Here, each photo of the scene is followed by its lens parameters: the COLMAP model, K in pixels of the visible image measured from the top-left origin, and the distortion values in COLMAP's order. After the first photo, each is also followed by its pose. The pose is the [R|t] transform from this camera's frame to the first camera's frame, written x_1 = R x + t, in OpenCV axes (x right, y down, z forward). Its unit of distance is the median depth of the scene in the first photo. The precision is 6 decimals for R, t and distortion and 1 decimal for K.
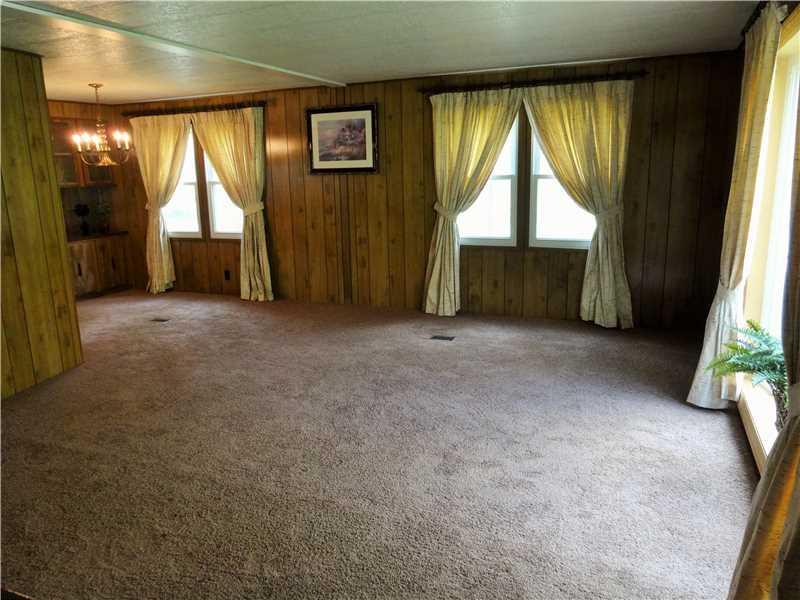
lens RADIAL K [[597.0, 0, 400.0], [0, 597.0, 300.0], [0, 0, 1]] dist [0.003192, 0.002458]
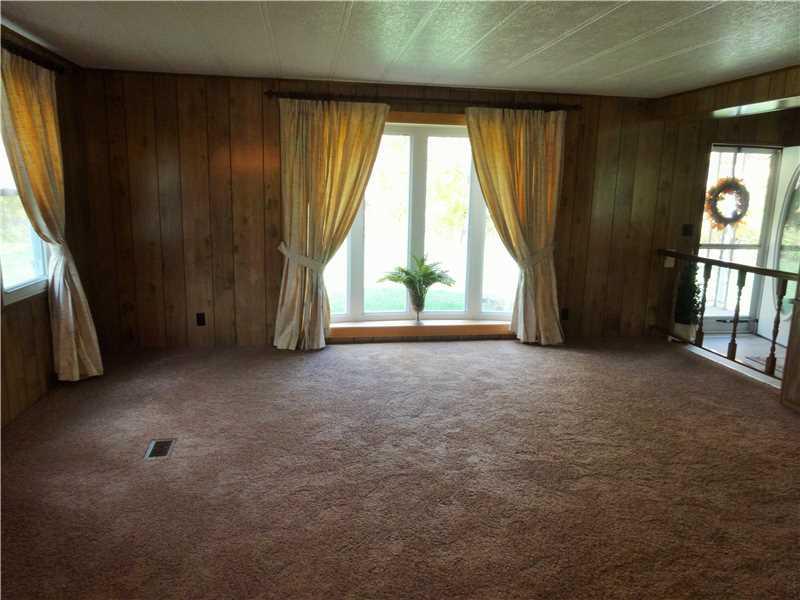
lens RADIAL K [[597.0, 0, 400.0], [0, 597.0, 300.0], [0, 0, 1]] dist [0.003192, 0.002458]
pose [[-0.534336, -0.145563, 0.832645, -0.390186], [0.176534, 0.944120, 0.278339, -0.147480], [-0.826632, 0.295717, -0.478780, 0.723854]]
